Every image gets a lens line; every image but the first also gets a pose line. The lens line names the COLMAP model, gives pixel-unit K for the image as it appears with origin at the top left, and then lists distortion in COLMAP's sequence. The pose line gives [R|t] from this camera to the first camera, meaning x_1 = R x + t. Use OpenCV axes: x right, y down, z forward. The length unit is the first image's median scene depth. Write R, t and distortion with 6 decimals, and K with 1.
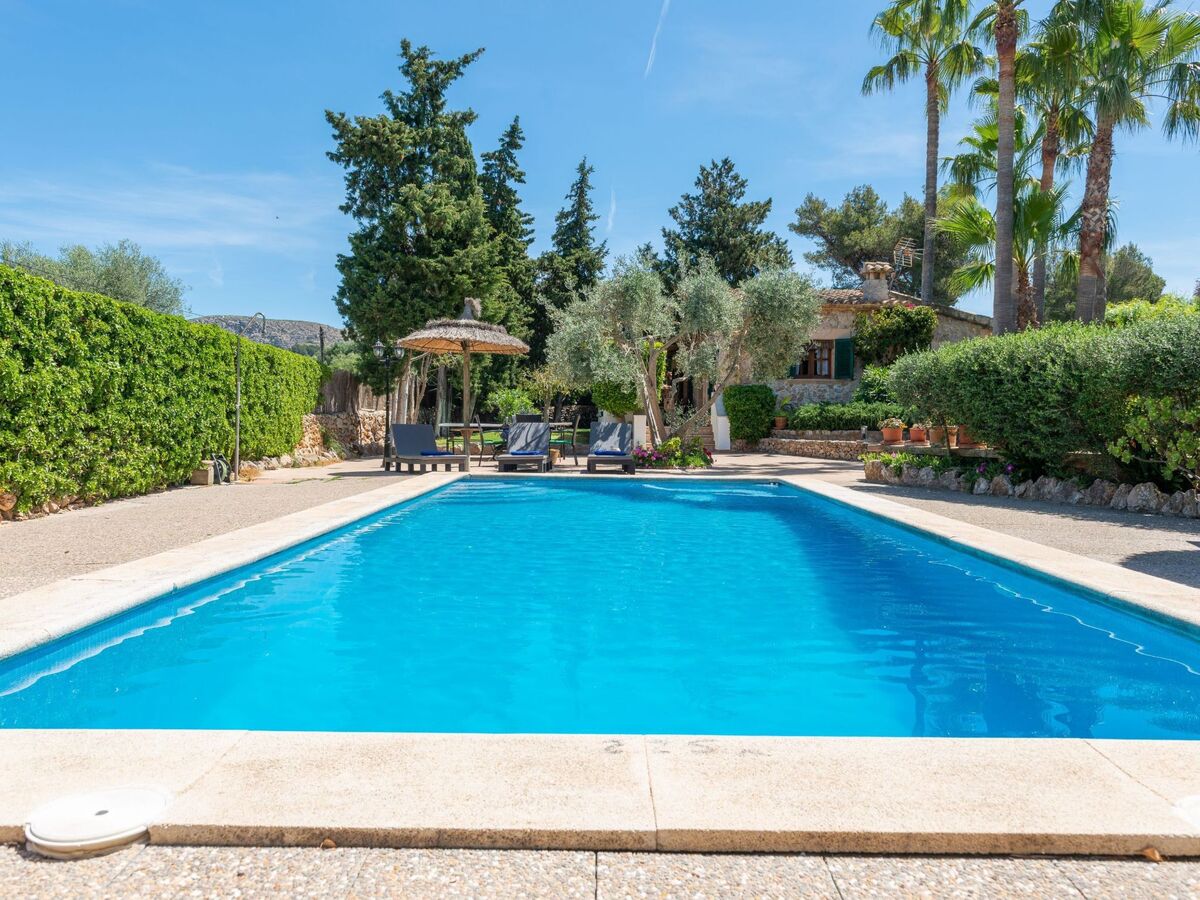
lens RADIAL K [[930.2, 0, 600.0], [0, 930.2, 450.0], [0, 0, 1]] dist [0.002859, -0.000095]
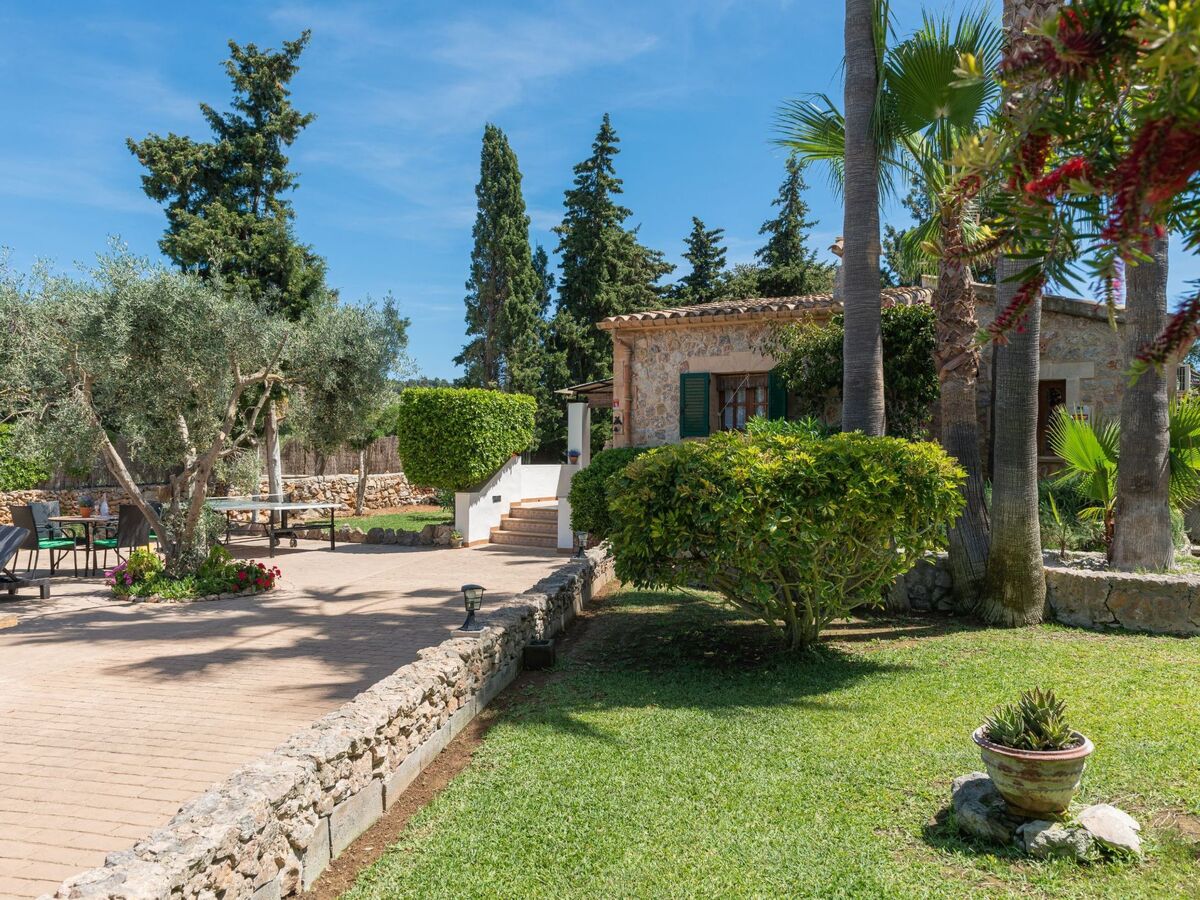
lens RADIAL K [[905.3, 0, 600.0], [0, 905.3, 450.0], [0, 0, 1]] dist [0.004316, 0.001086]
pose [[0.851869, 0.001750, -0.523752, 0.258588], [-0.019958, 0.999377, -0.029122, -0.028545], [0.523374, 0.035261, 0.851373, 0.253170]]
